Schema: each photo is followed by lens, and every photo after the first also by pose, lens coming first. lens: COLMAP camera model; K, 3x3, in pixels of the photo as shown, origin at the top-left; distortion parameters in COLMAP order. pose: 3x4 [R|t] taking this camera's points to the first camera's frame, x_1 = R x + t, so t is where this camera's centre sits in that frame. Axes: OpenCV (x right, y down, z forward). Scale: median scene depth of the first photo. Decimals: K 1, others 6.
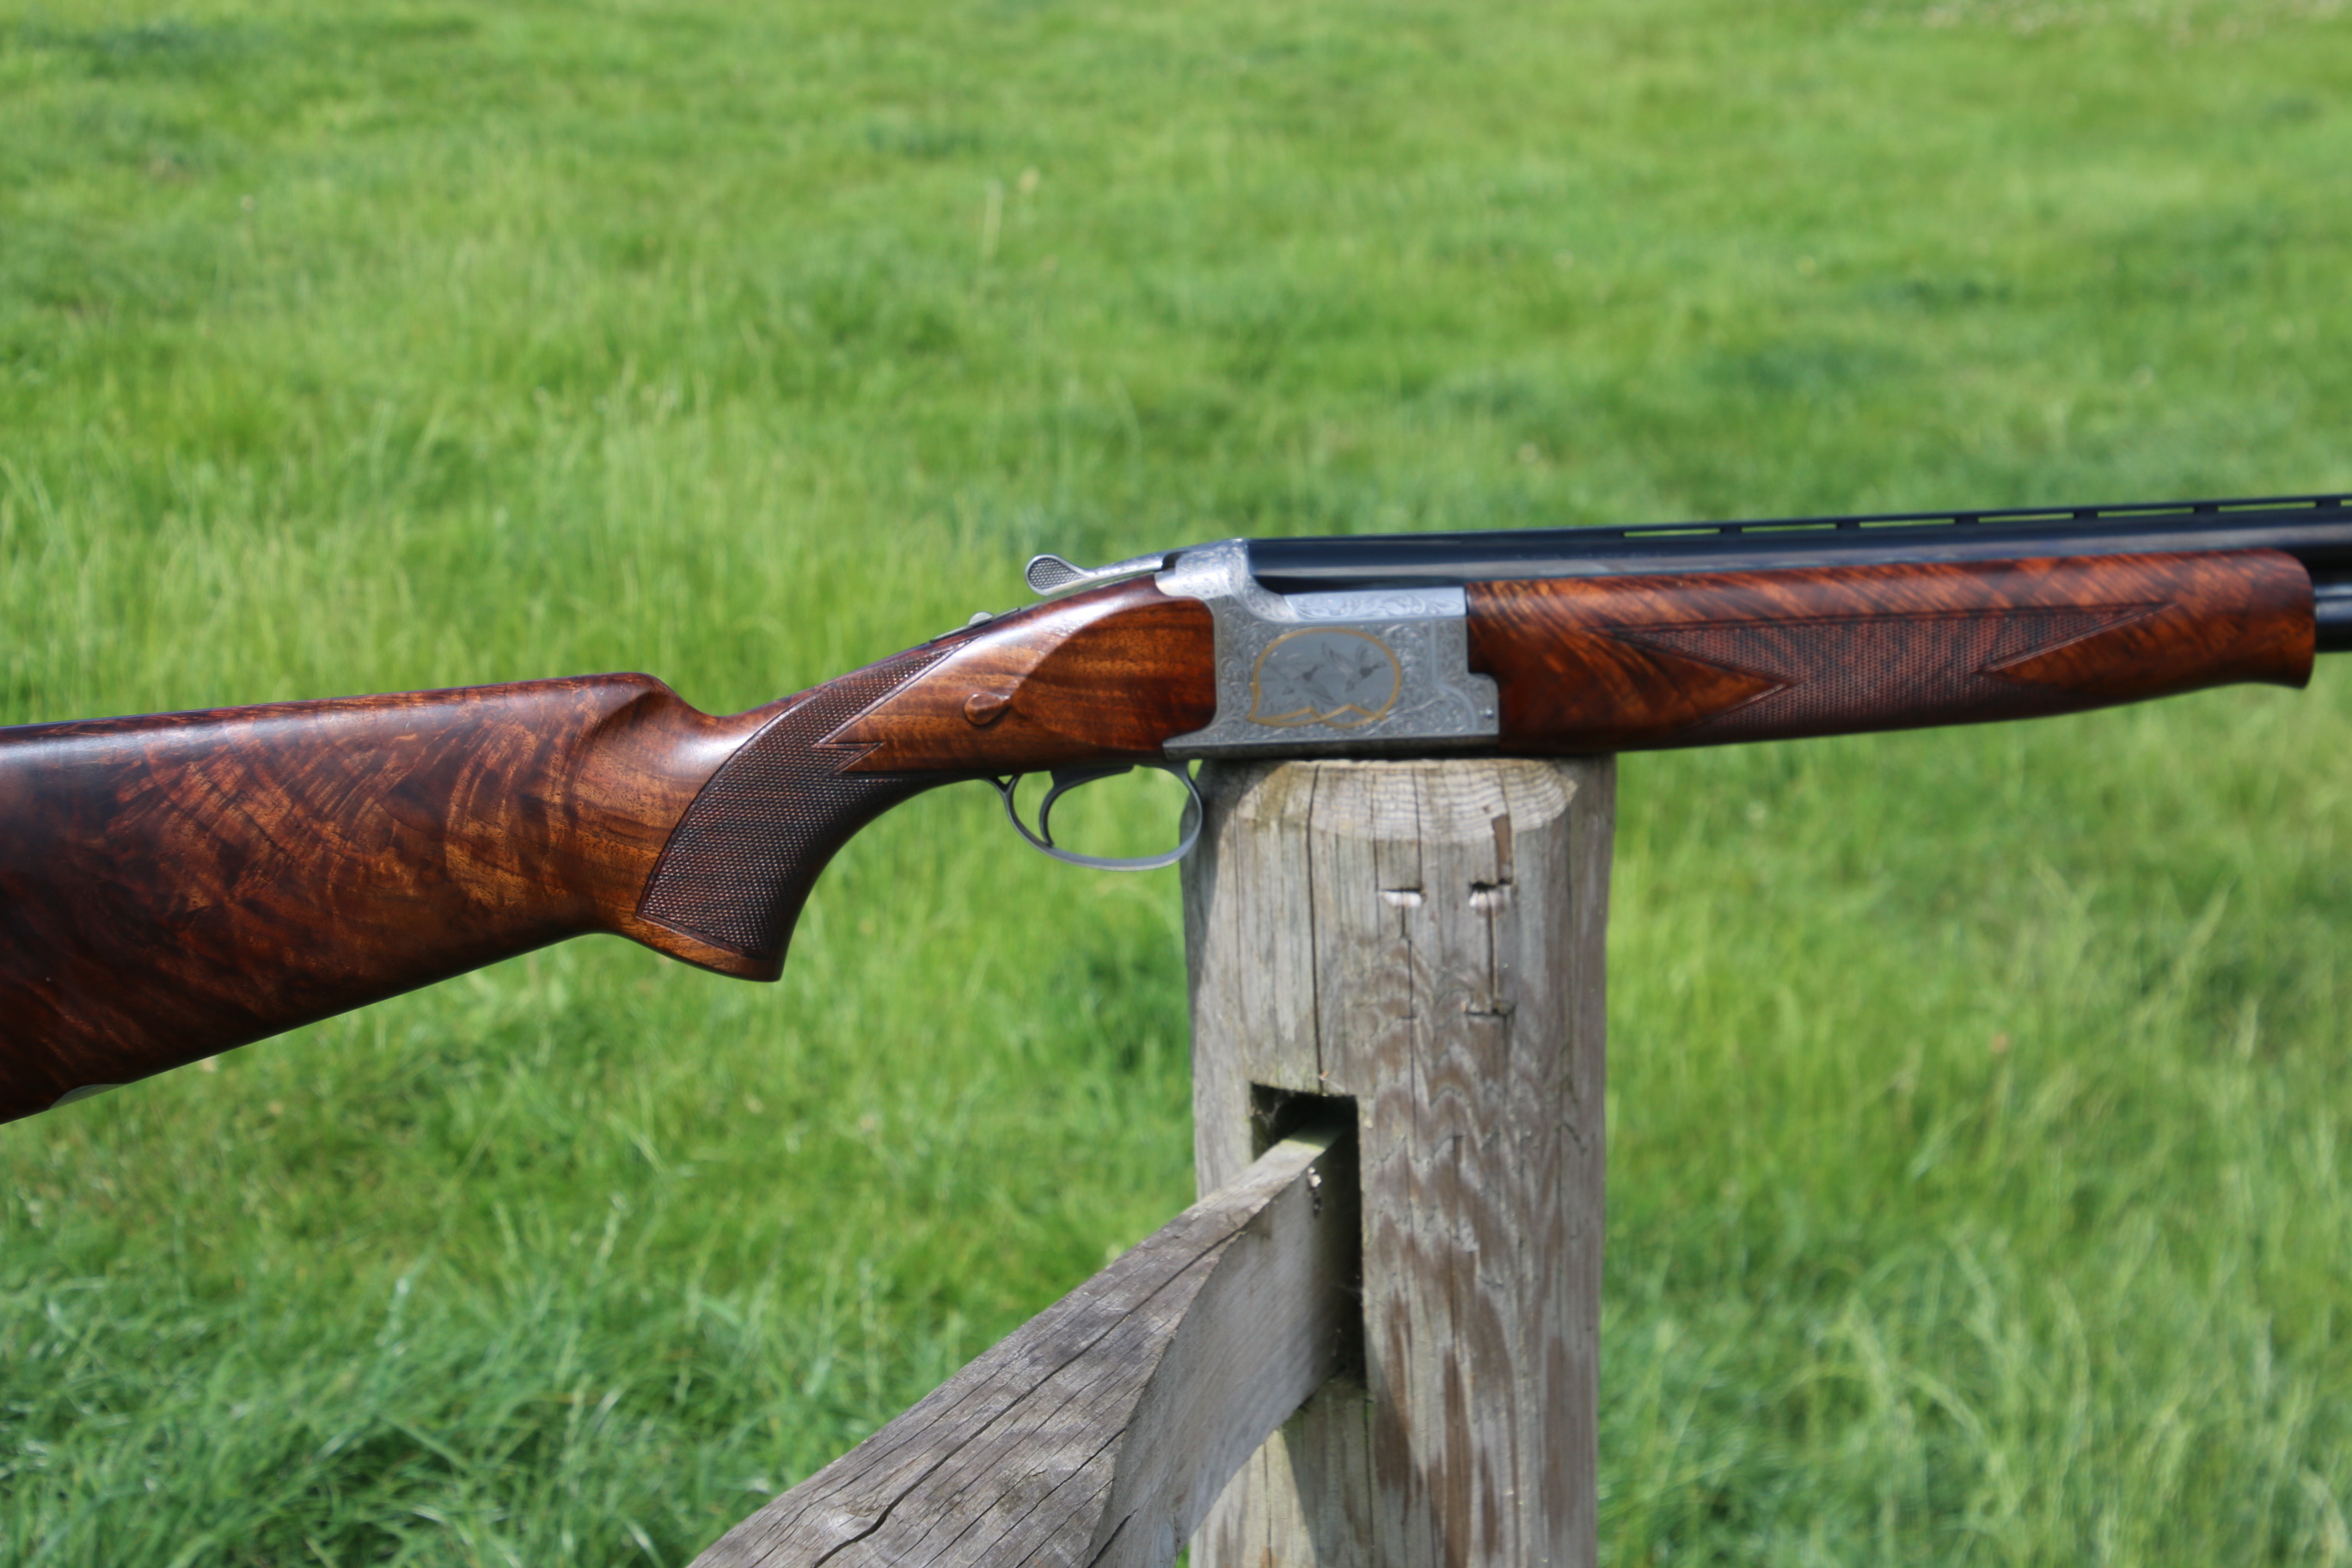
lens RADIAL K [[5303.7, 0, 1321.2], [0, 5303.7, 870.0], [0, 0, 1]] dist [0.444342, 2.386265]
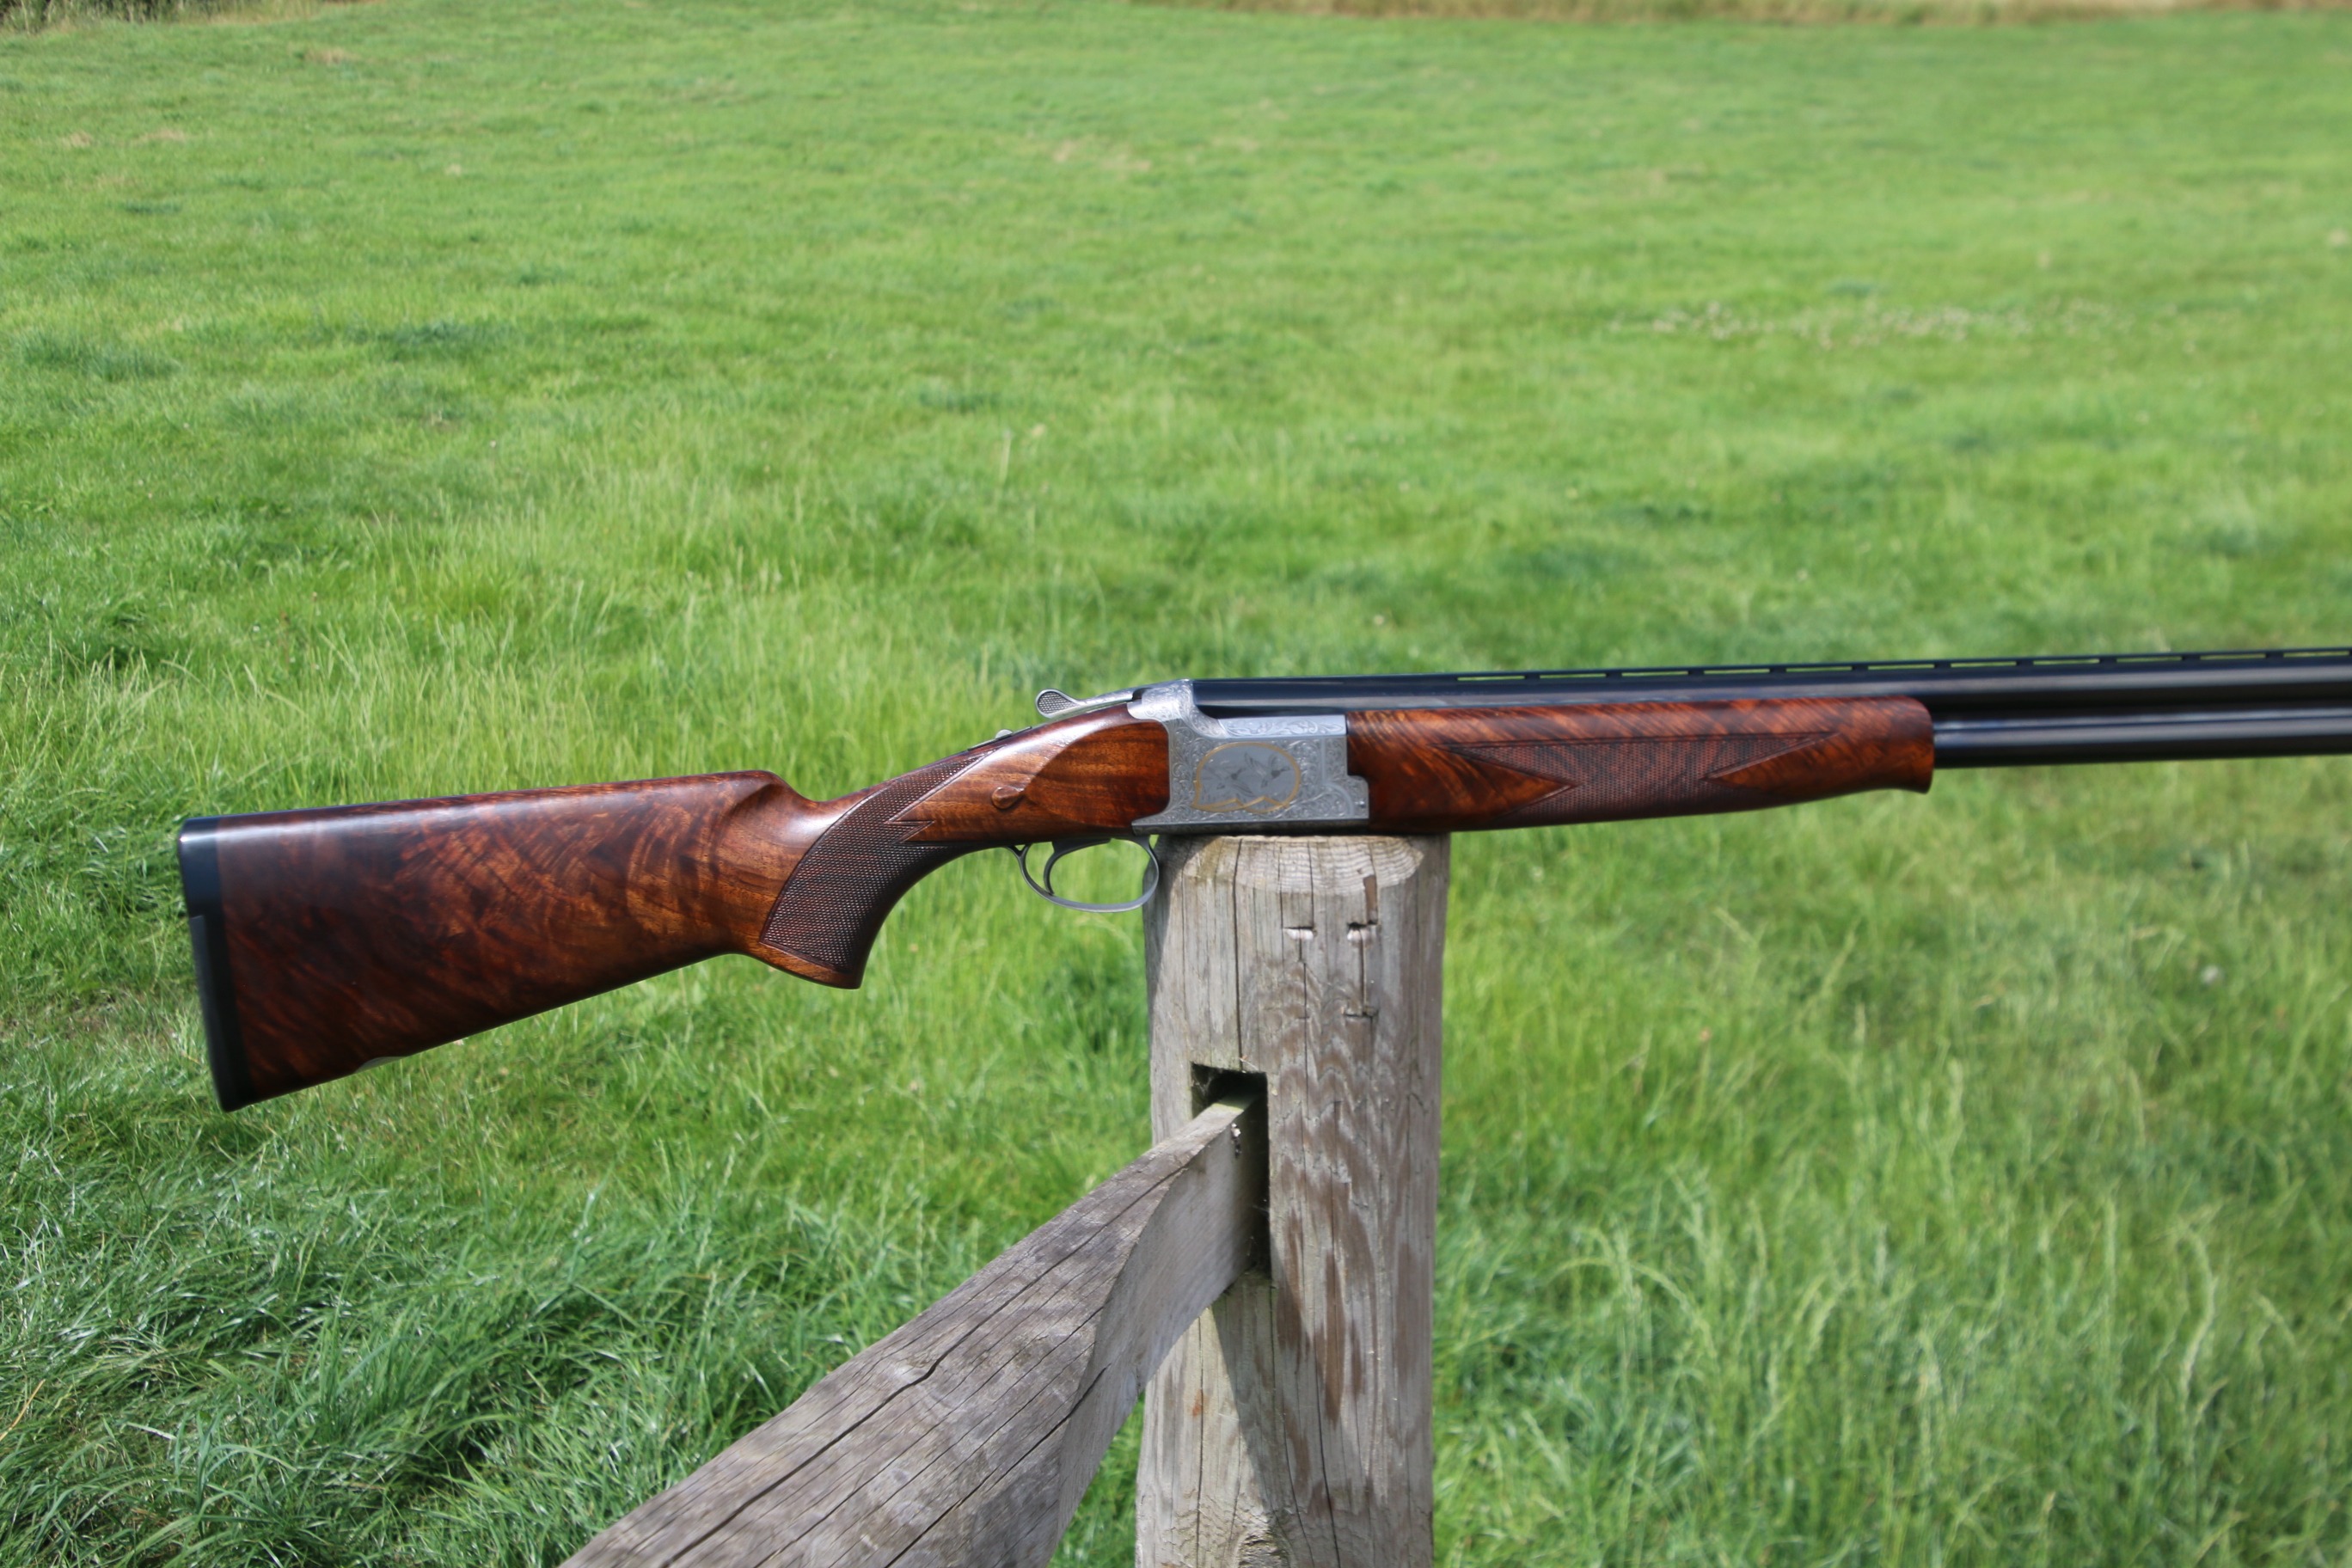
lens RADIAL K [[3709.4, 0, 1297.8], [0, 3709.4, 888.2], [0, 0, 1]] dist [0.171301, 0.685469]
pose [[0.999795, 0.008219, 0.018516, -0.003659], [-0.008111, 0.999950, -0.005886, -0.000966], [-0.018563, 0.005735, 0.999811, 0.009248]]
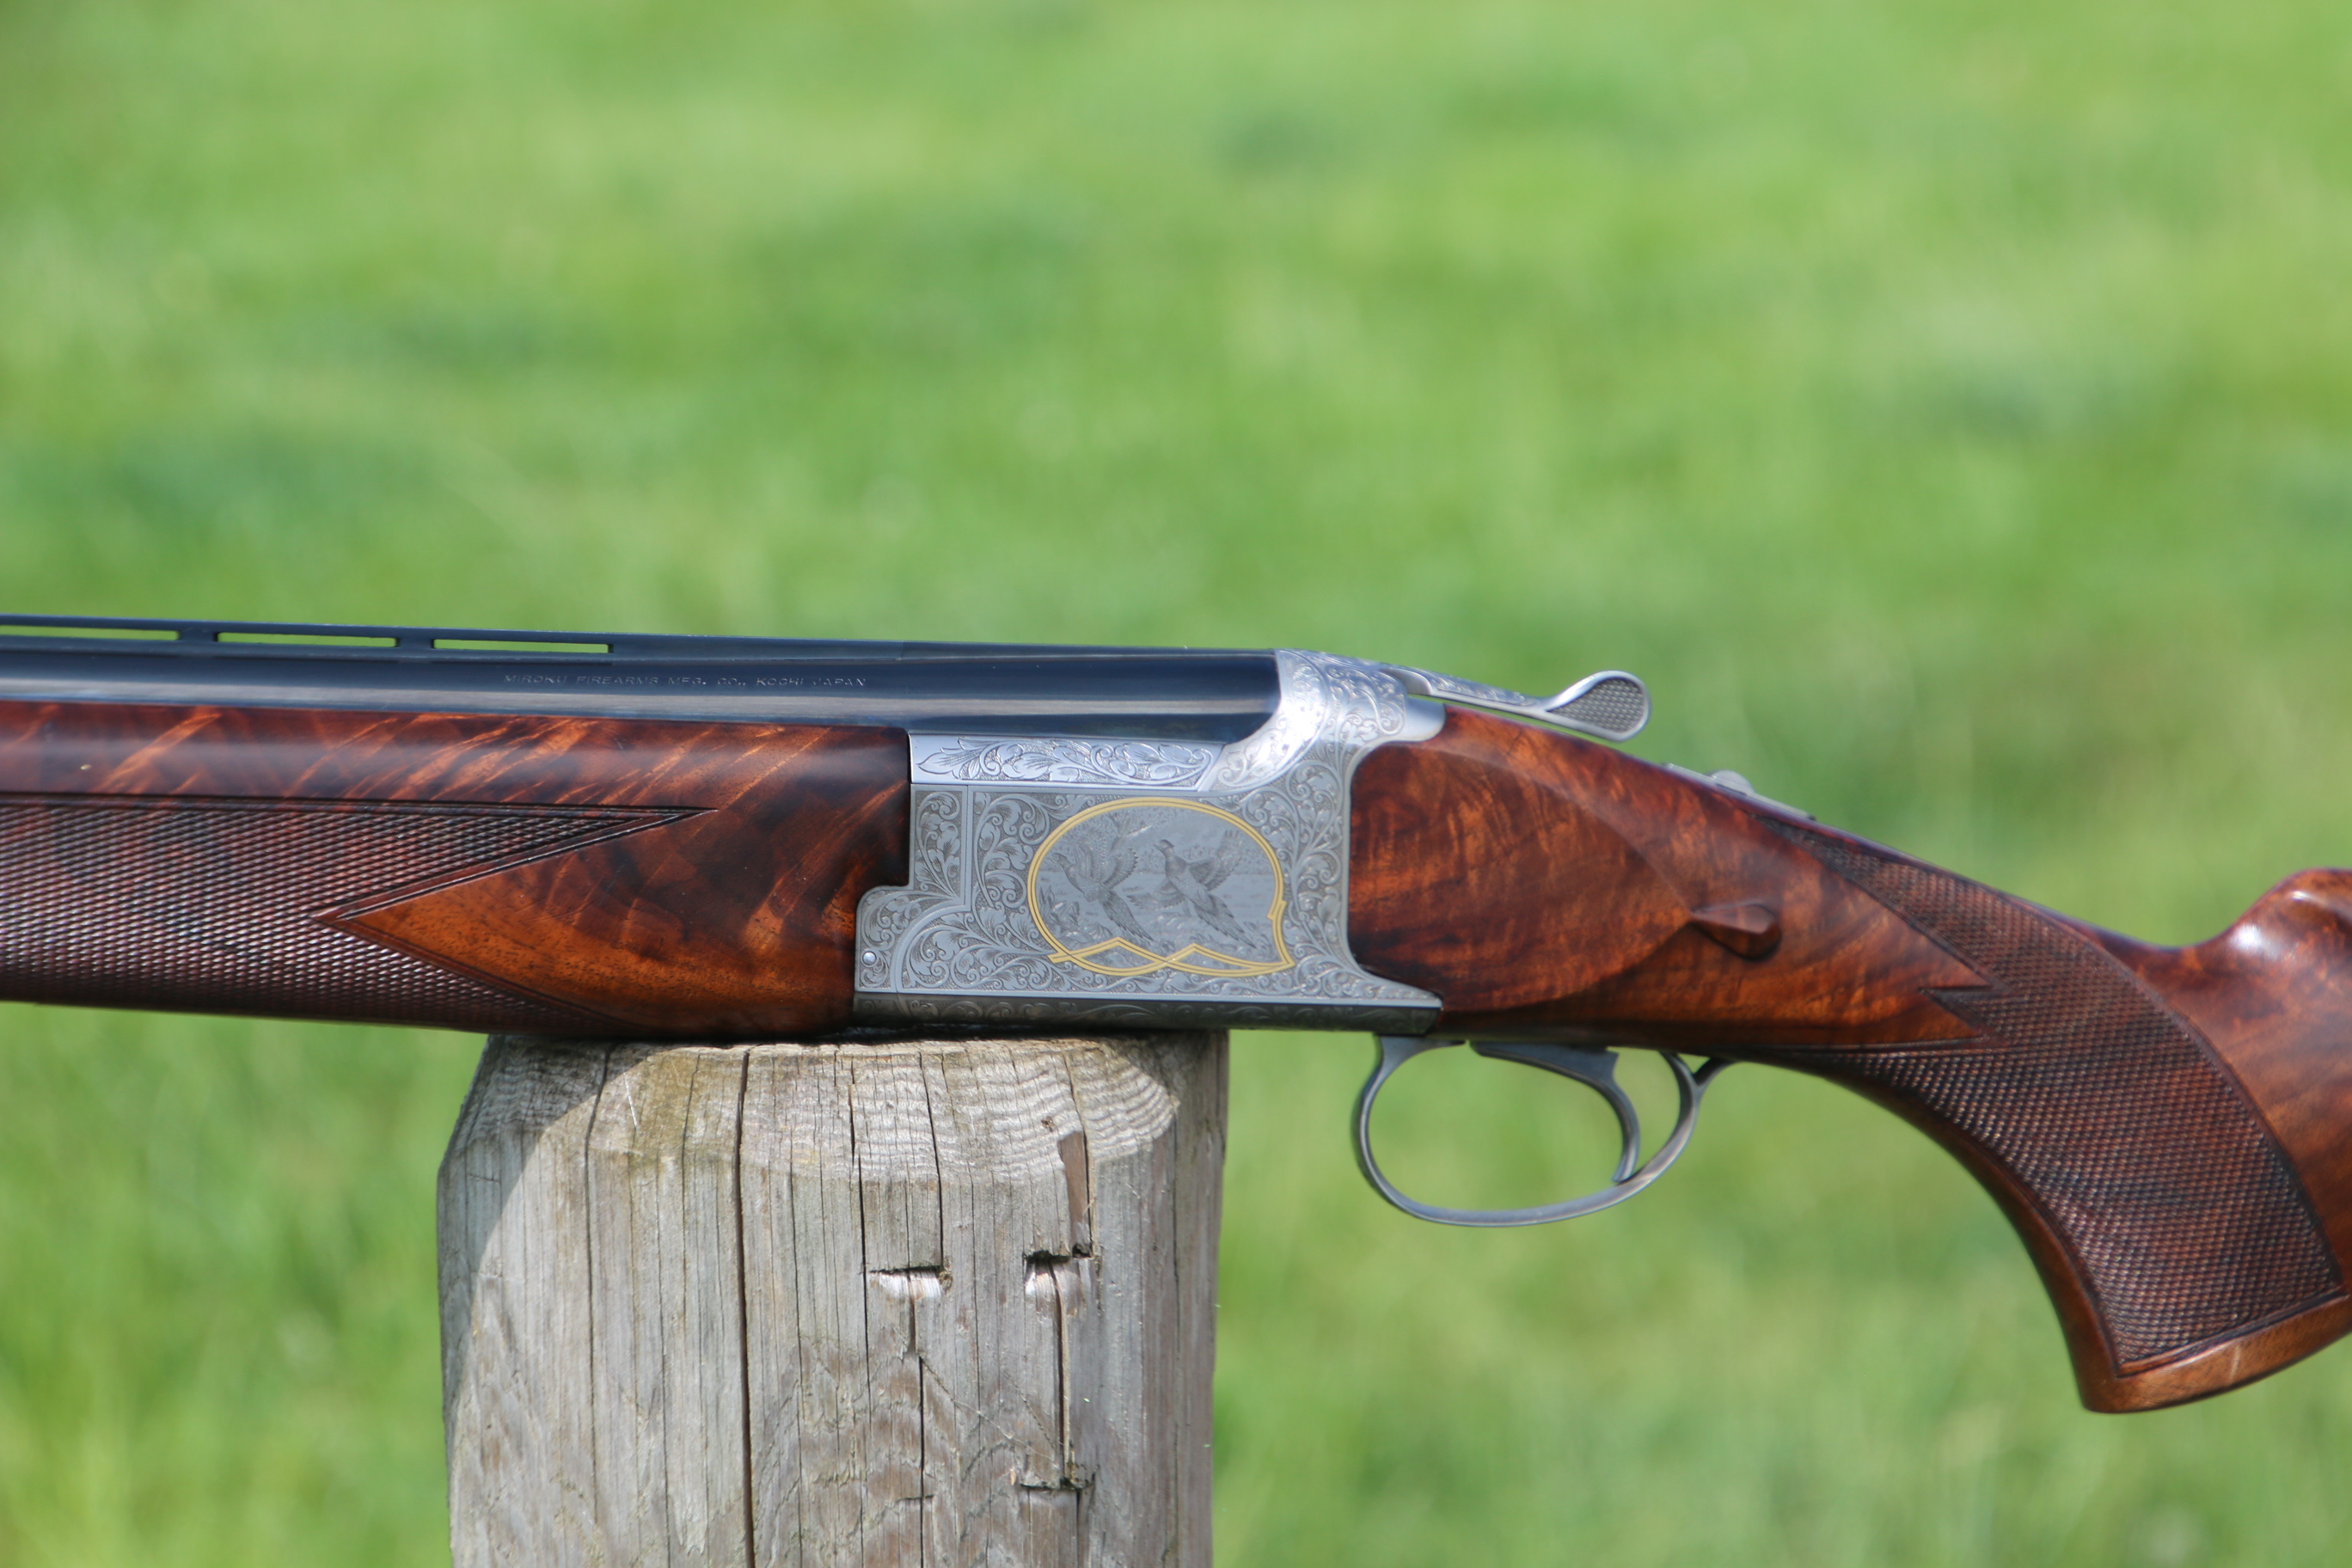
lens RADIAL K [[11032.4, 0, 1284.1], [0, 11032.4, 943.6], [0, 0, 1]] dist [1.872629, -3.684227]
pose [[0.972199, -0.018254, 0.233442, -0.216811], [0.031788, 0.998016, -0.054346, 0.033875], [-0.231987, 0.060256, 0.970851, -0.150535]]
